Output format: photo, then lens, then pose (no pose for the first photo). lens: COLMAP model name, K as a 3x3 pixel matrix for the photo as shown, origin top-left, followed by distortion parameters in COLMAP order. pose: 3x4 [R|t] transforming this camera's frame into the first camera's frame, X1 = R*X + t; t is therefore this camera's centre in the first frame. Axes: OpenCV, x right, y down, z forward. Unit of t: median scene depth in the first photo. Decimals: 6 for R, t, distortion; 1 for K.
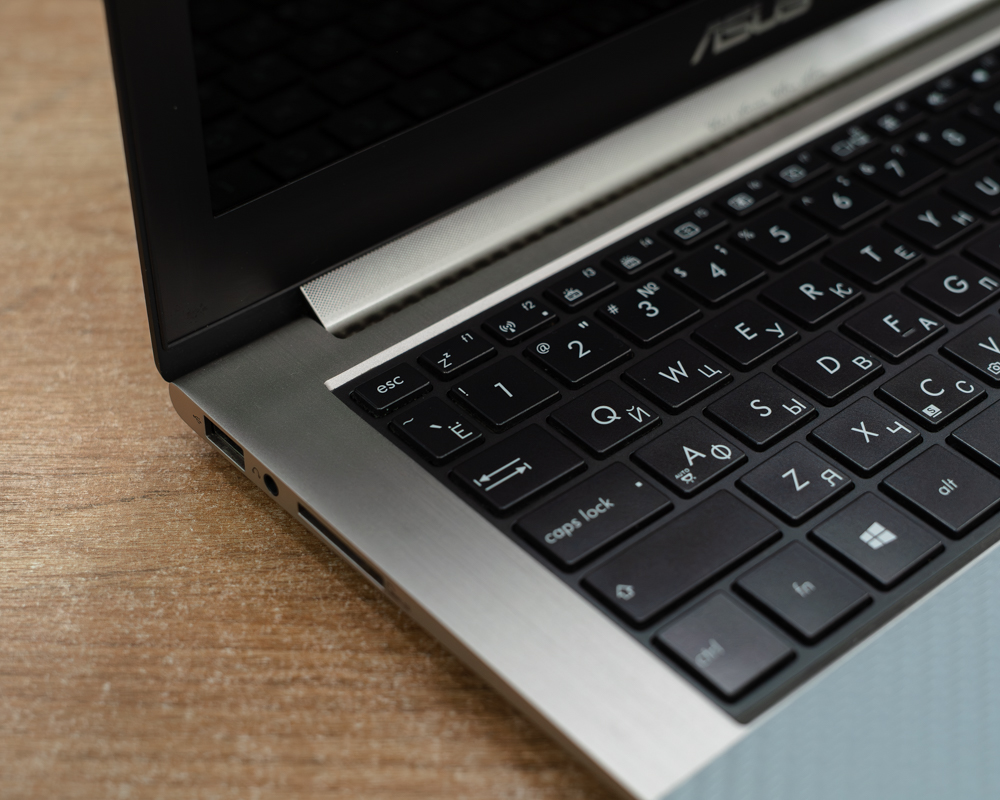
lens RADIAL K [[1958.4, 0, 538.8], [0, 1958.4, 400.3], [0, 0, 1]] dist [-0.067181, -0.123723]
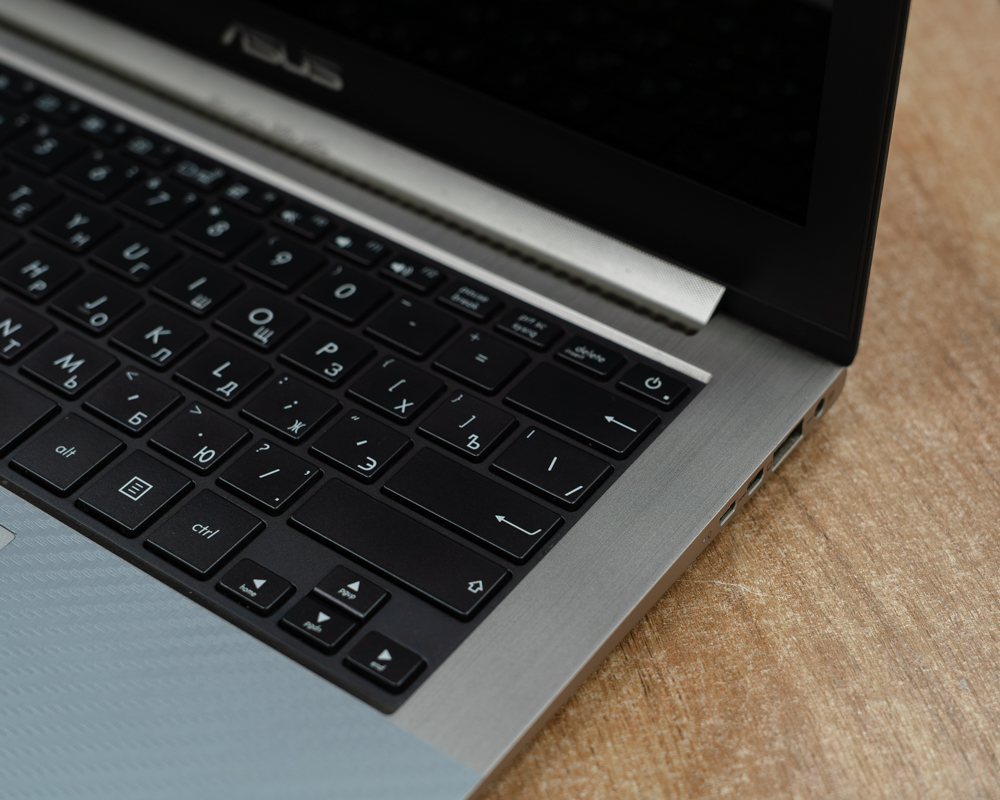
lens RADIAL K [[1958.4, 0, 538.8], [0, 1958.4, 400.3], [0, 0, 1]] dist [-0.067181, -0.123723]
pose [[0.224083, 0.650765, -0.725459, 1.067121], [-0.633166, 0.663099, 0.399250, -0.598803], [0.740869, 0.369871, 0.560632, 0.586194]]
